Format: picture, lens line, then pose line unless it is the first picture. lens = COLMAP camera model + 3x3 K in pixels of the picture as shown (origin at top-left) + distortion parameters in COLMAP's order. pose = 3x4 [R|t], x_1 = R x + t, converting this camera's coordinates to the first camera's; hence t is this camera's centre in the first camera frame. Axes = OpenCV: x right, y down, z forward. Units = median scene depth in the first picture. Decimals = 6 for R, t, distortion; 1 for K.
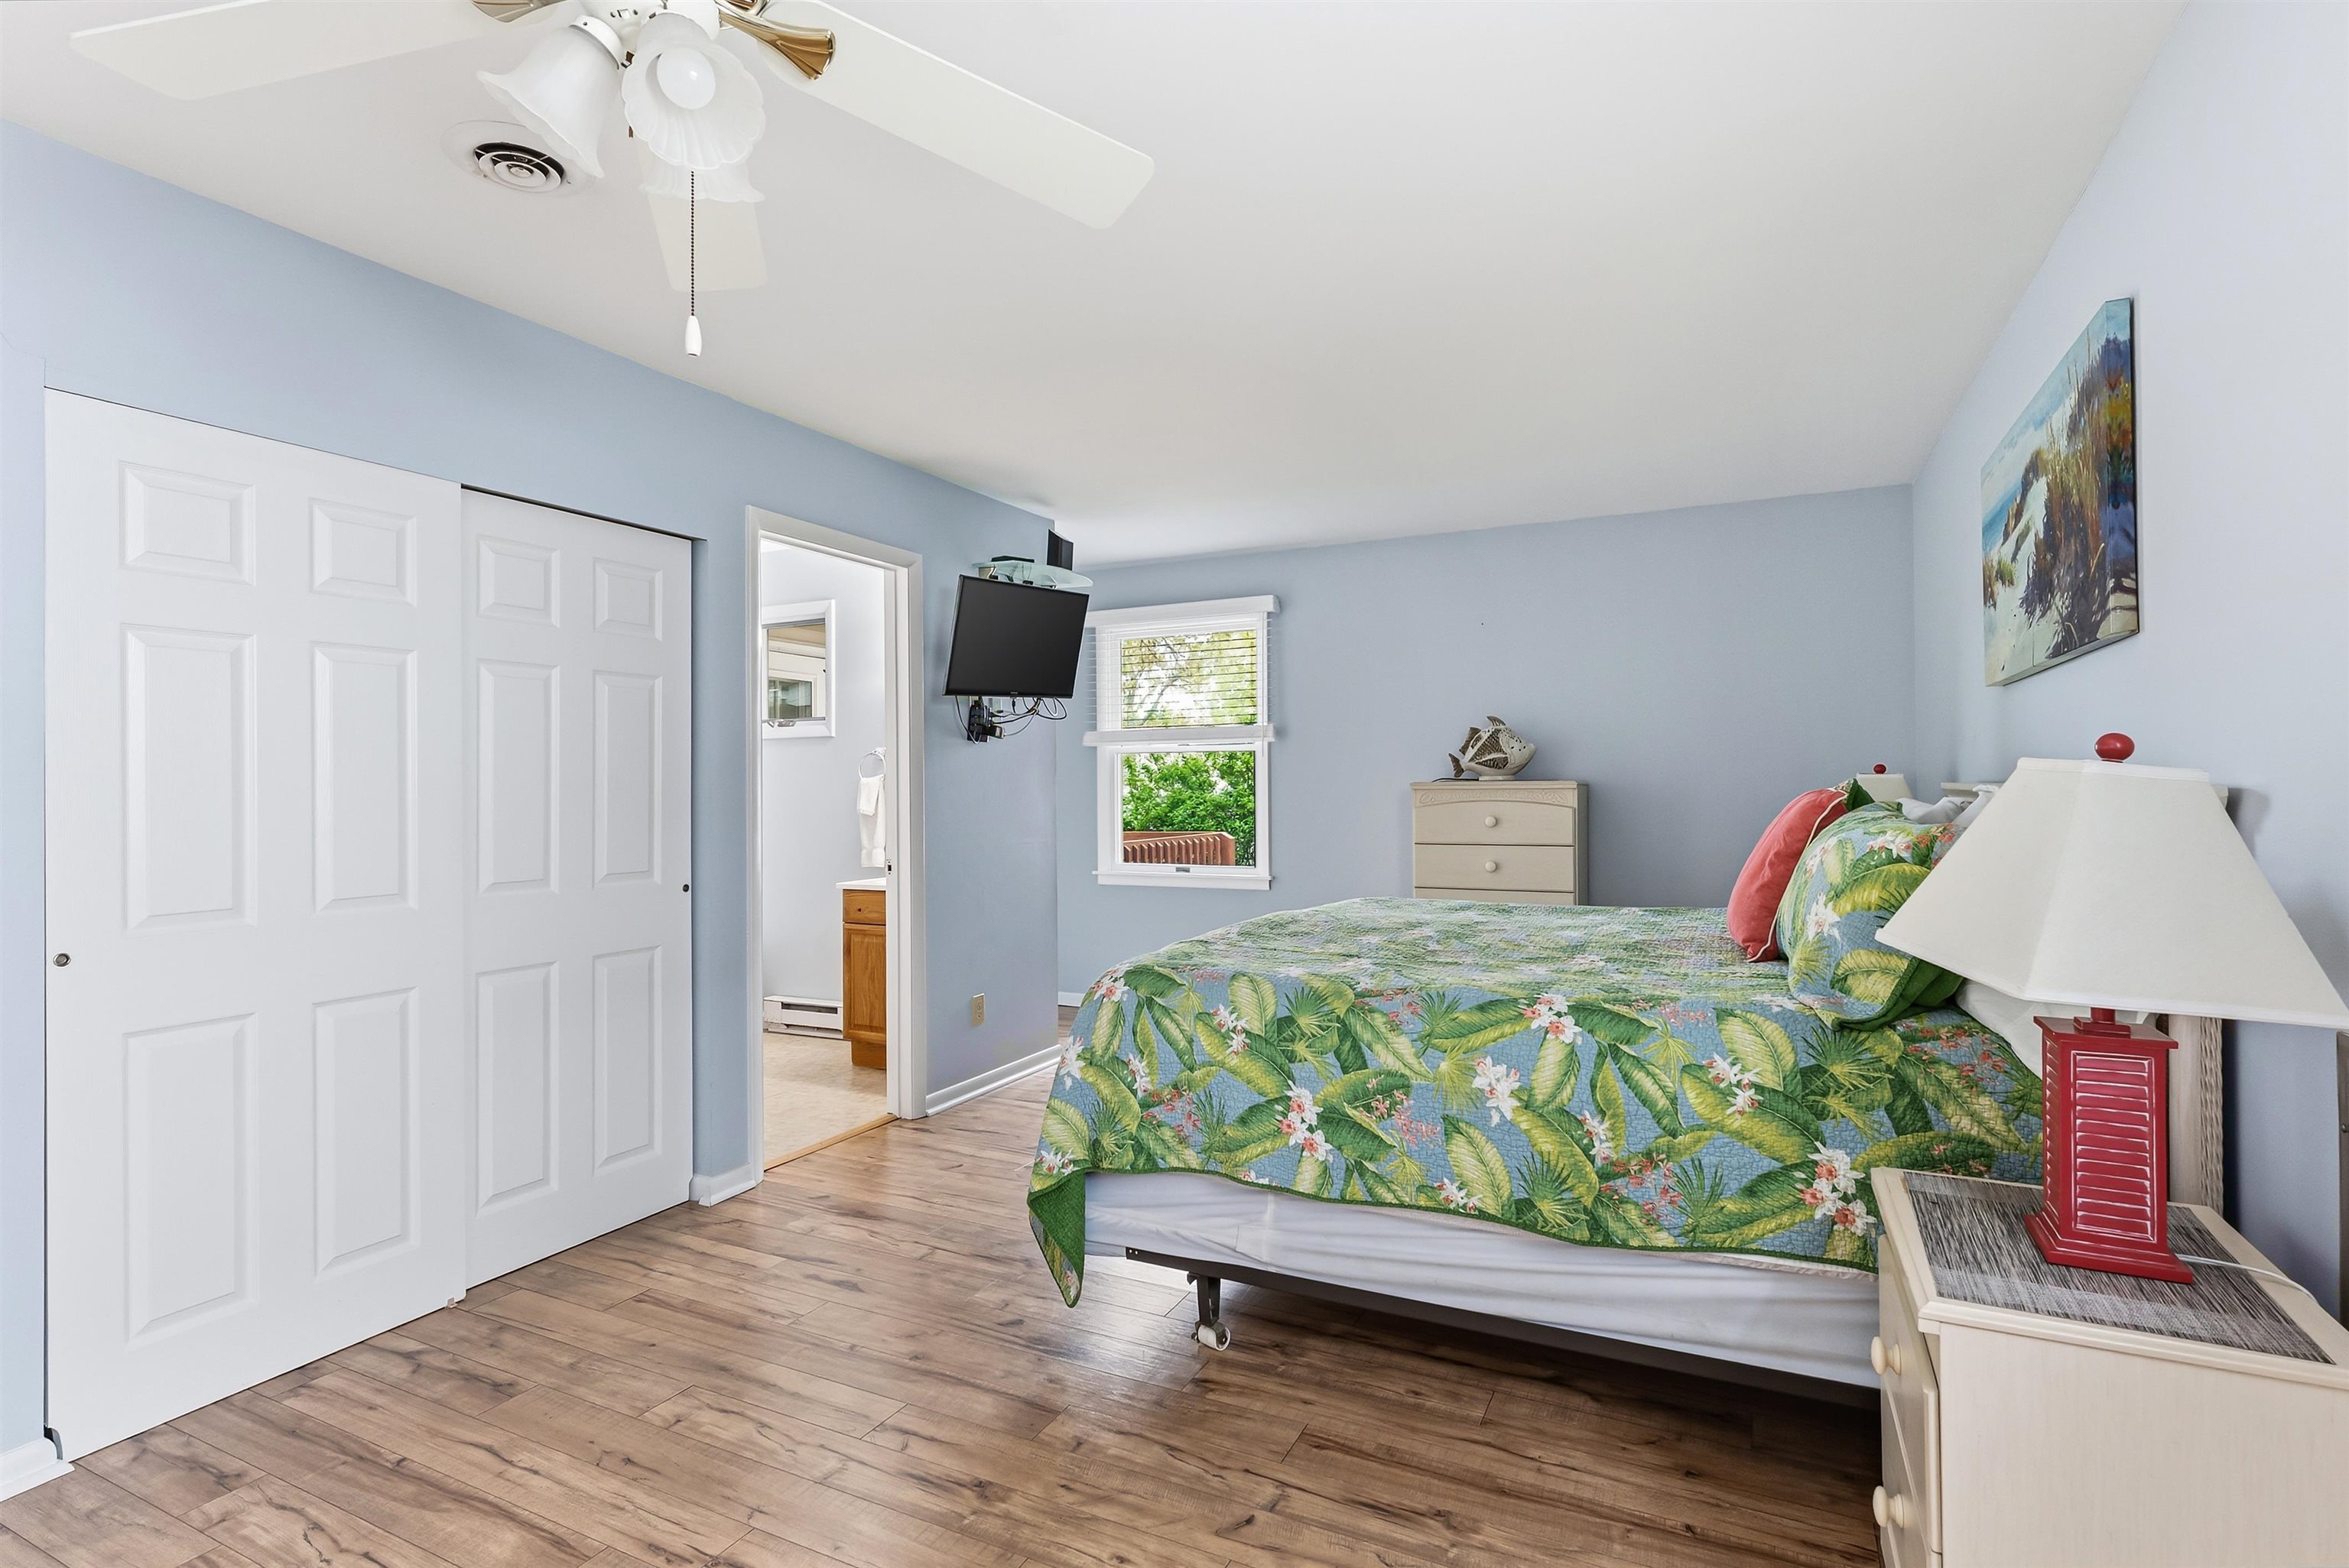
lens RADIAL K [[1140.2, 0, 1174.5], [0, 1140.2, 784.0], [0, 0, 1]] dist [-0.000642, -0.000500]
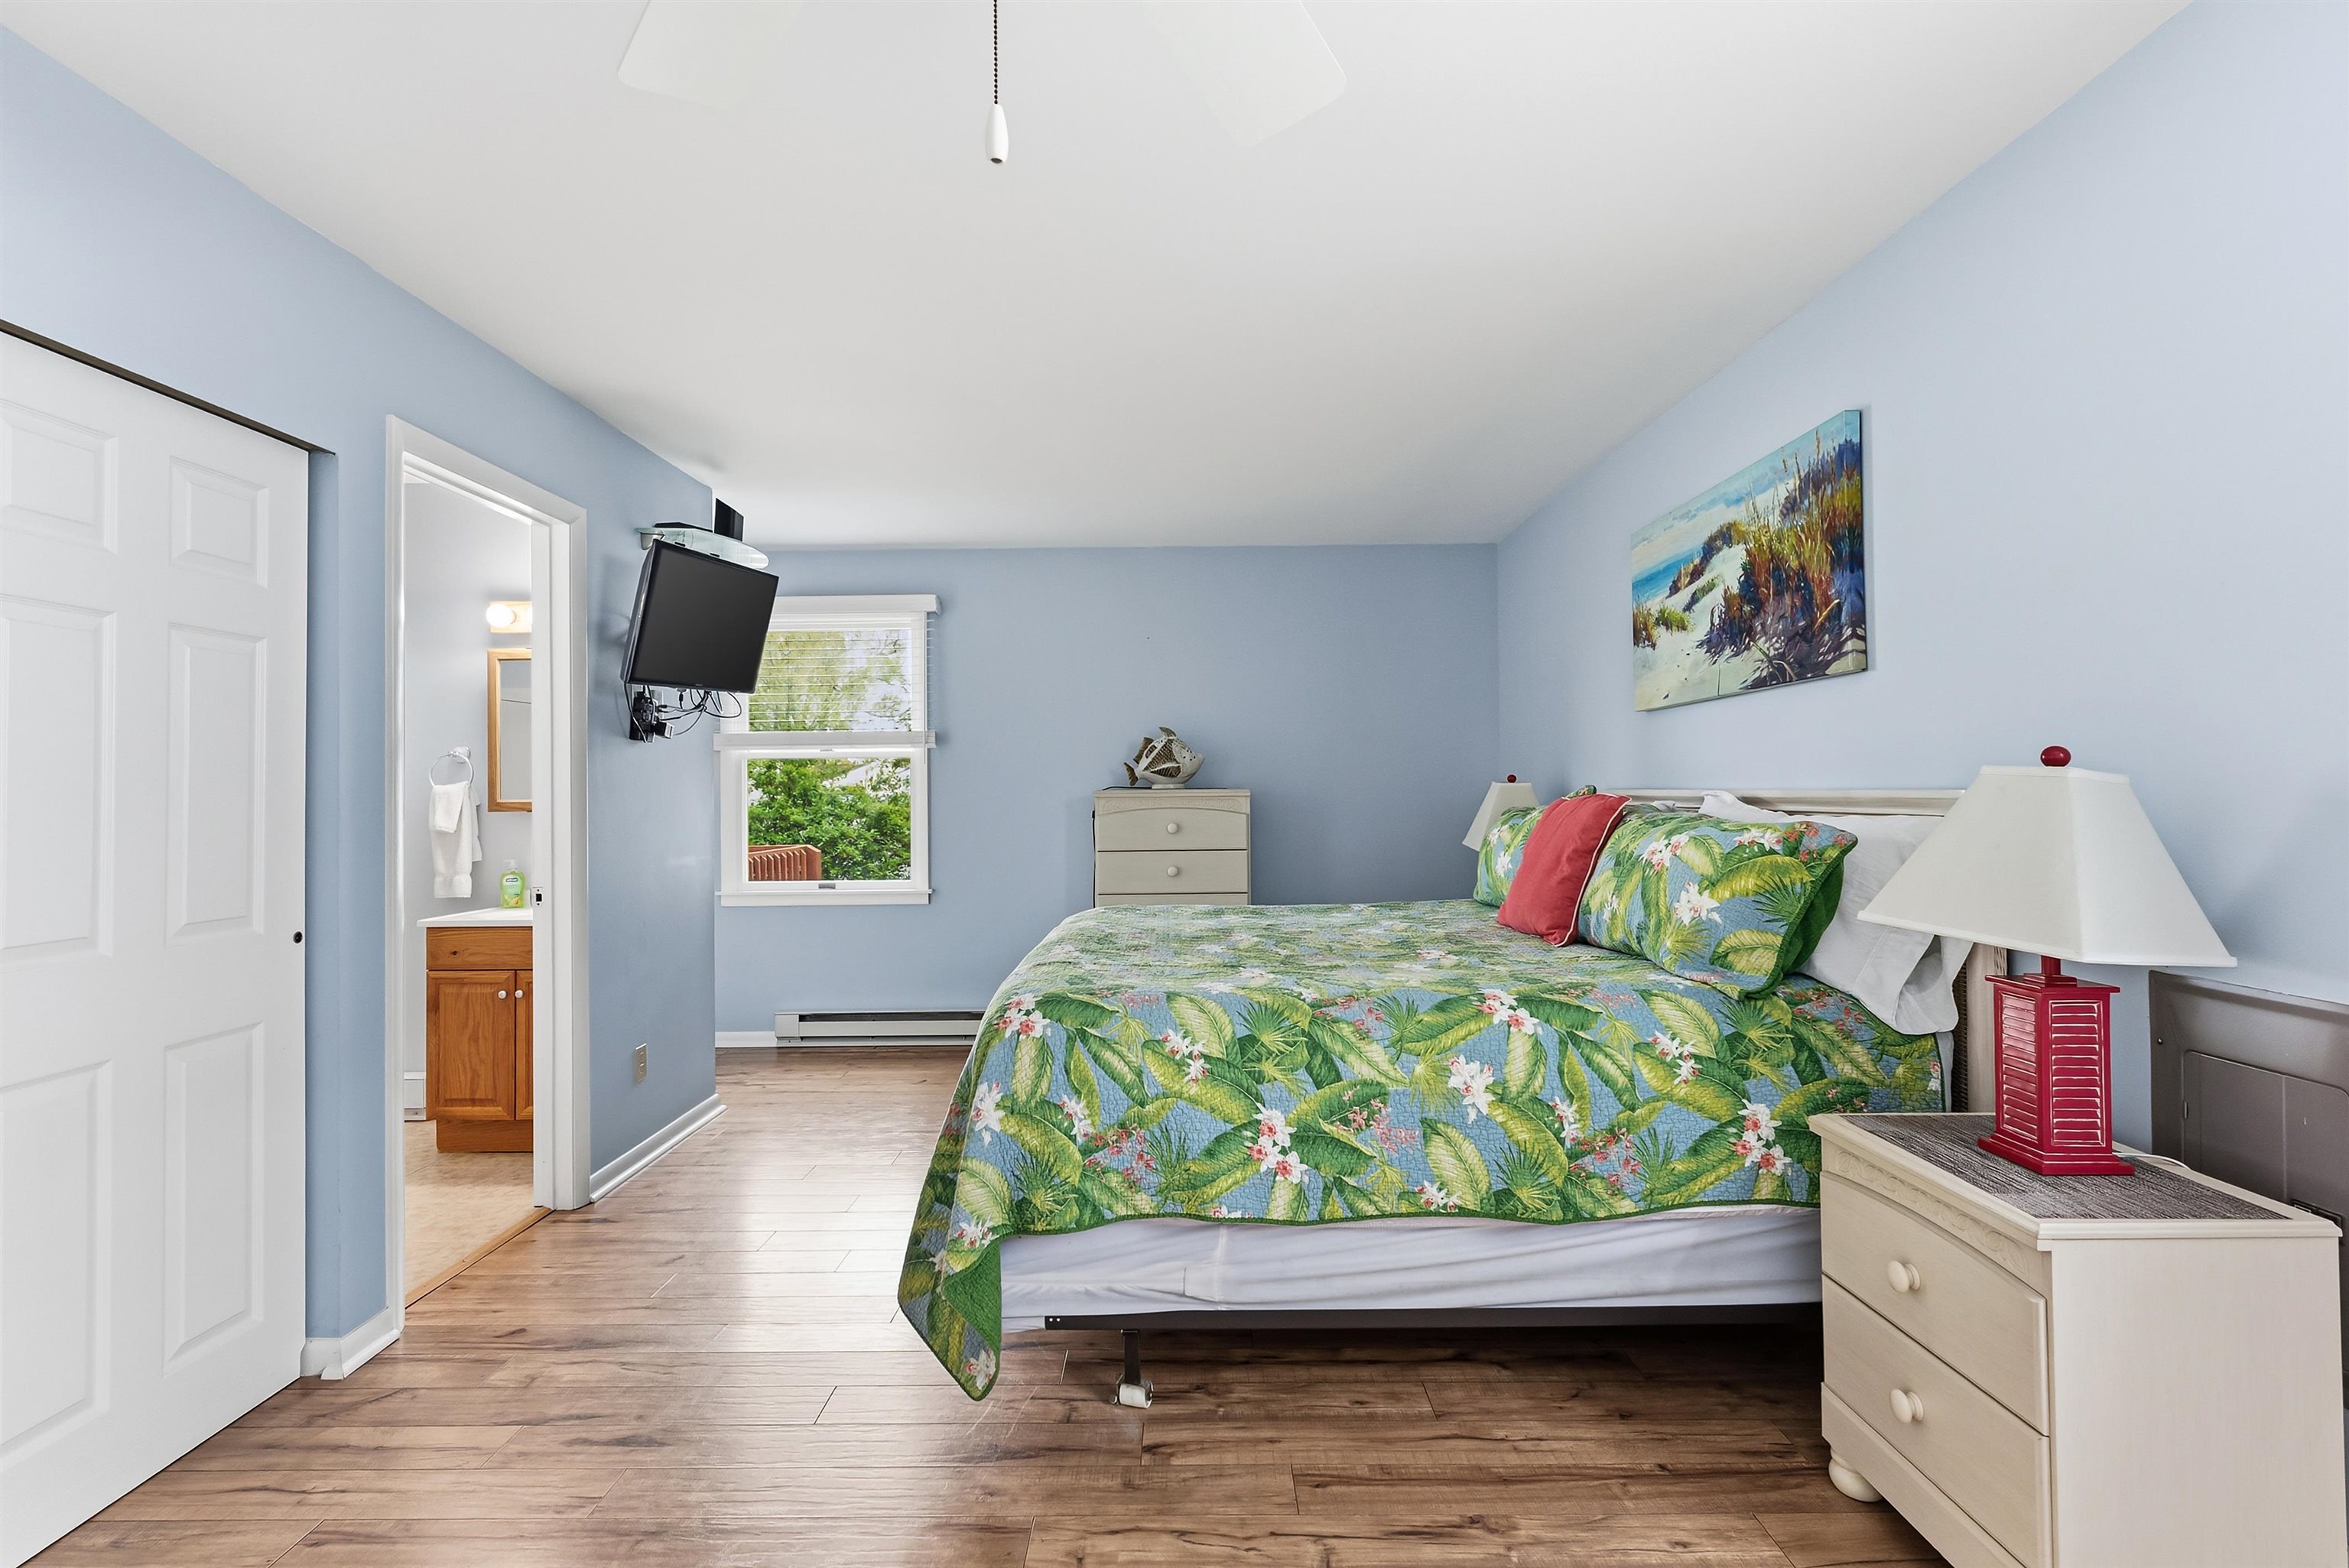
lens RADIAL K [[1106.9, 0, 1175.5], [0, 1106.9, 783.1], [0, 0, 1]] dist [-0.001763, 0.000566]
pose [[0.896270, 0.002622, 0.443501, -0.354946], [0.001954, 0.999949, -0.009861, 0.003909], [-0.443504, 0.009705, 0.896220, 0.199586]]
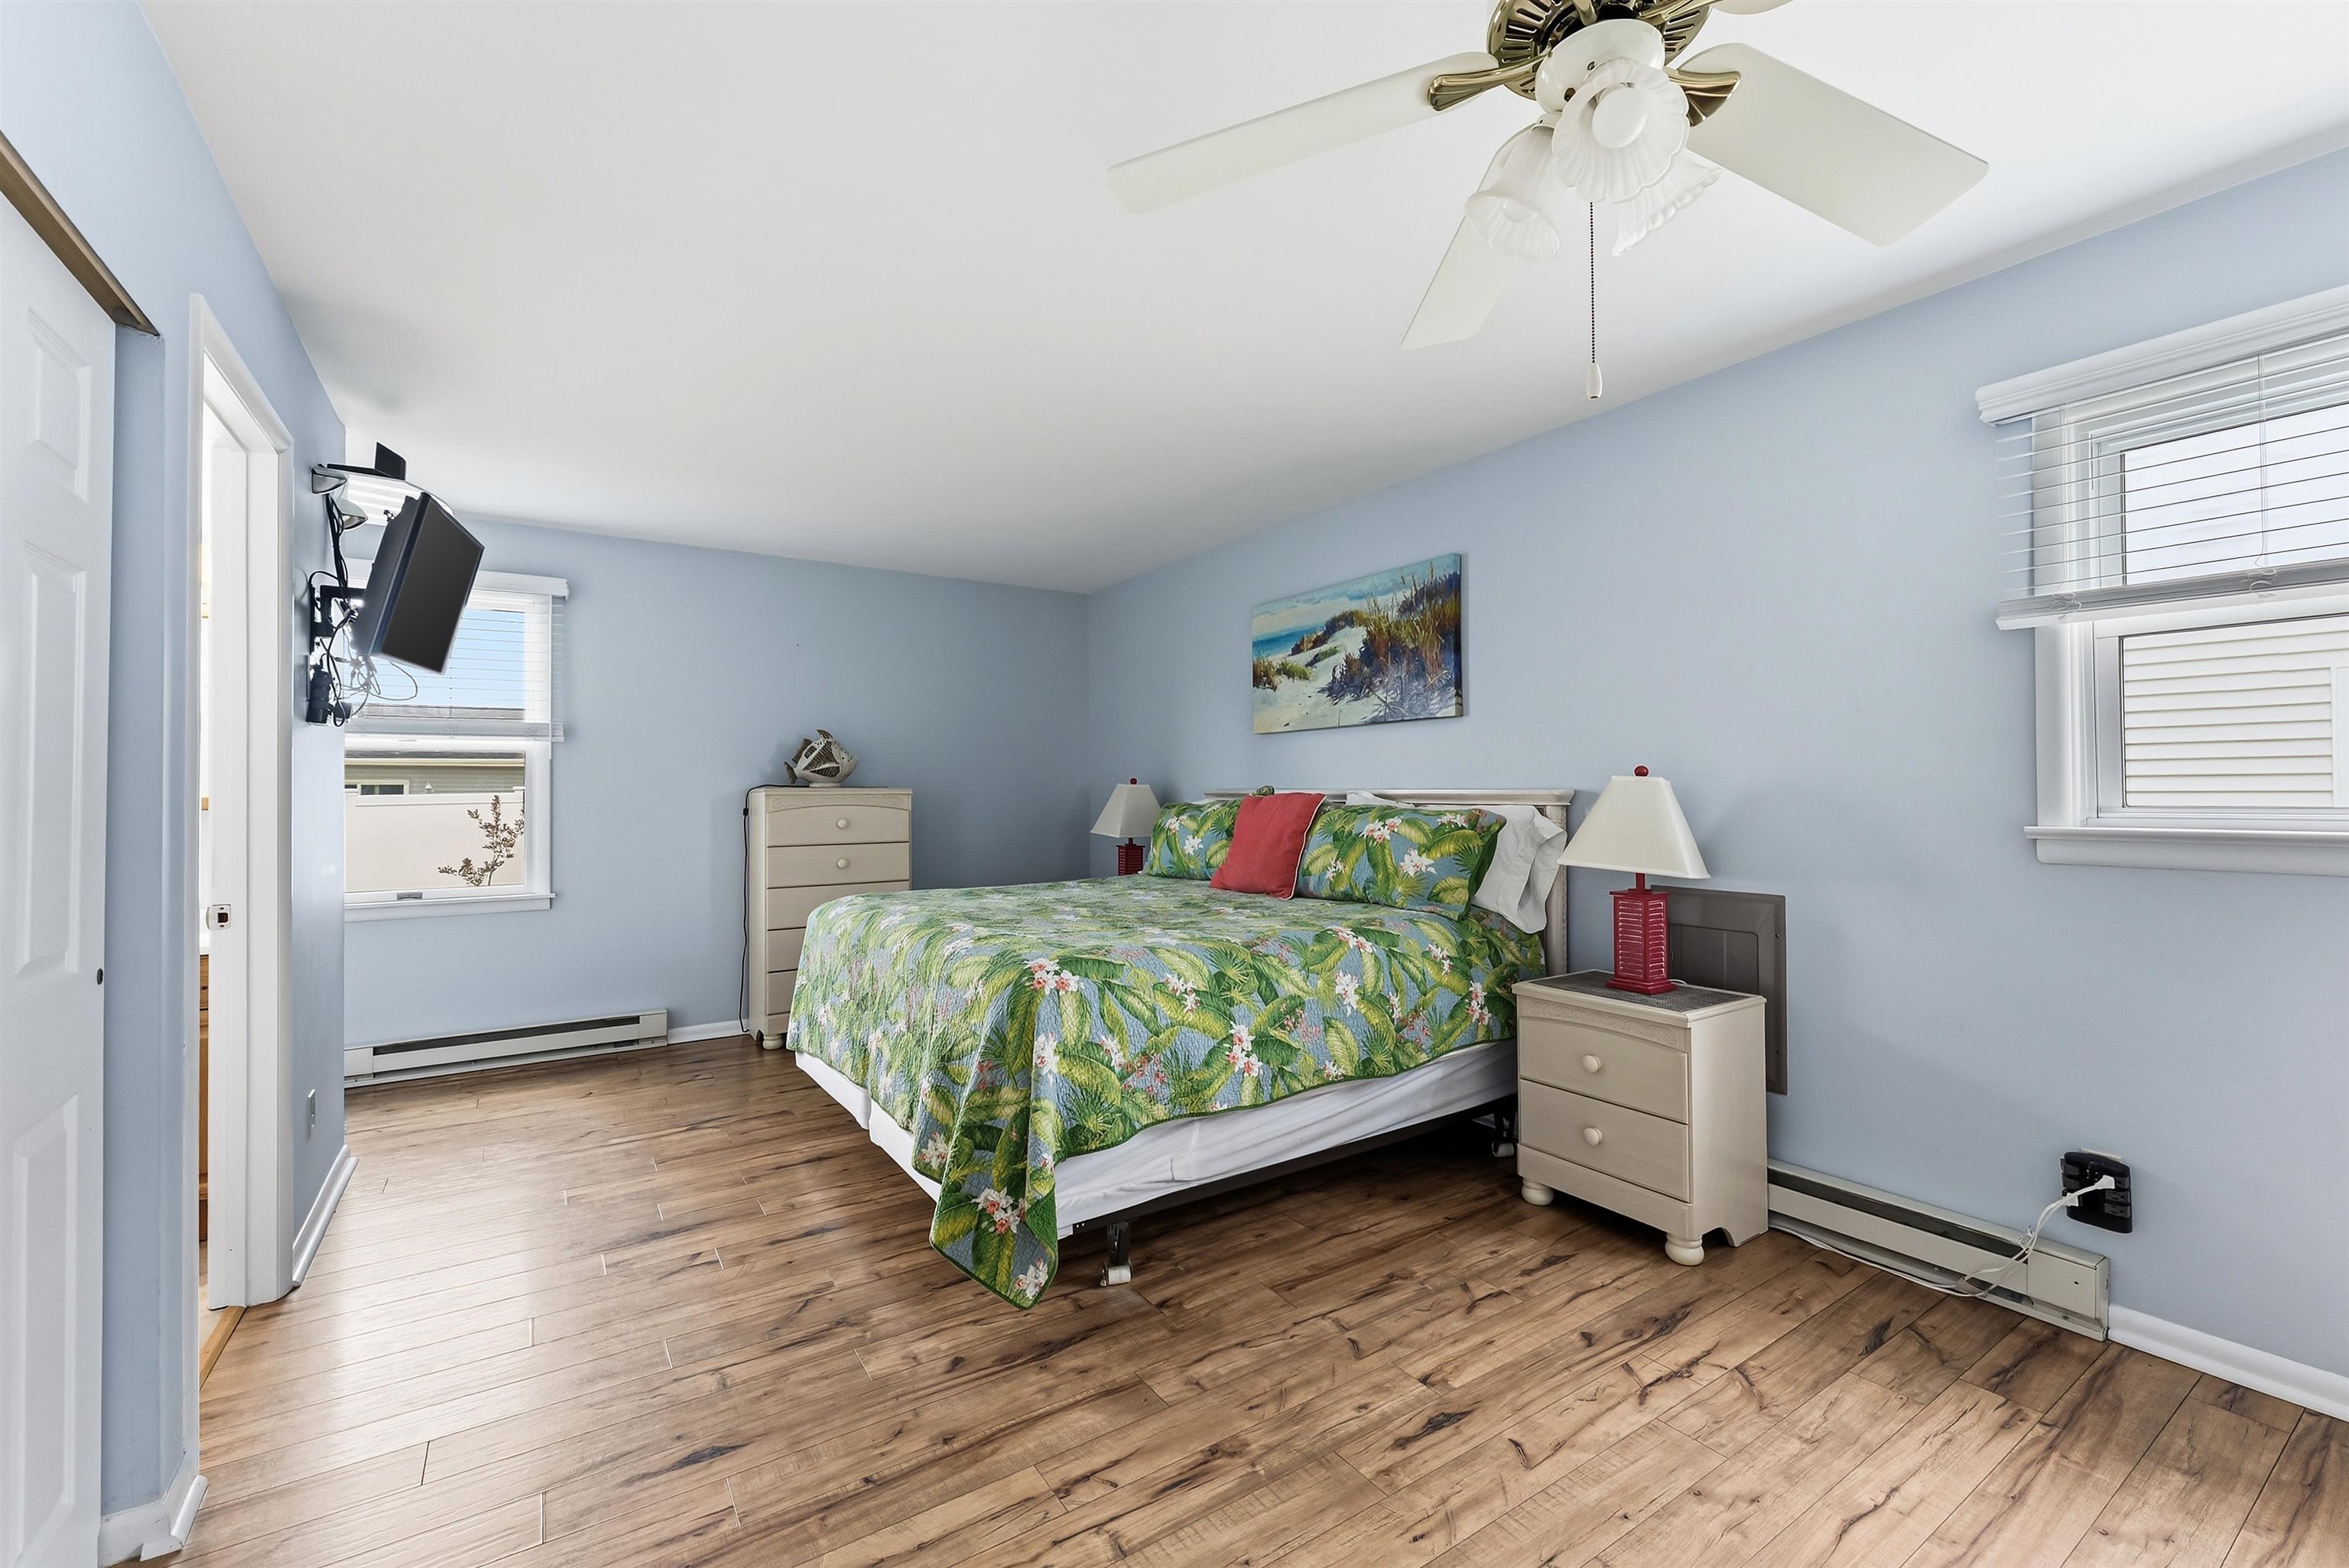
lens RADIAL K [[972.2, 0, 1174.5], [0, 972.2, 784.0], [0, 0, 1]] dist [0.000536, -0.000198]
pose [[0.496420, 0.010484, 0.868019, -0.834726], [-0.000615, 0.999931, -0.011726, 0.010358], [-0.868082, 0.005288, 0.496393, 0.502757]]
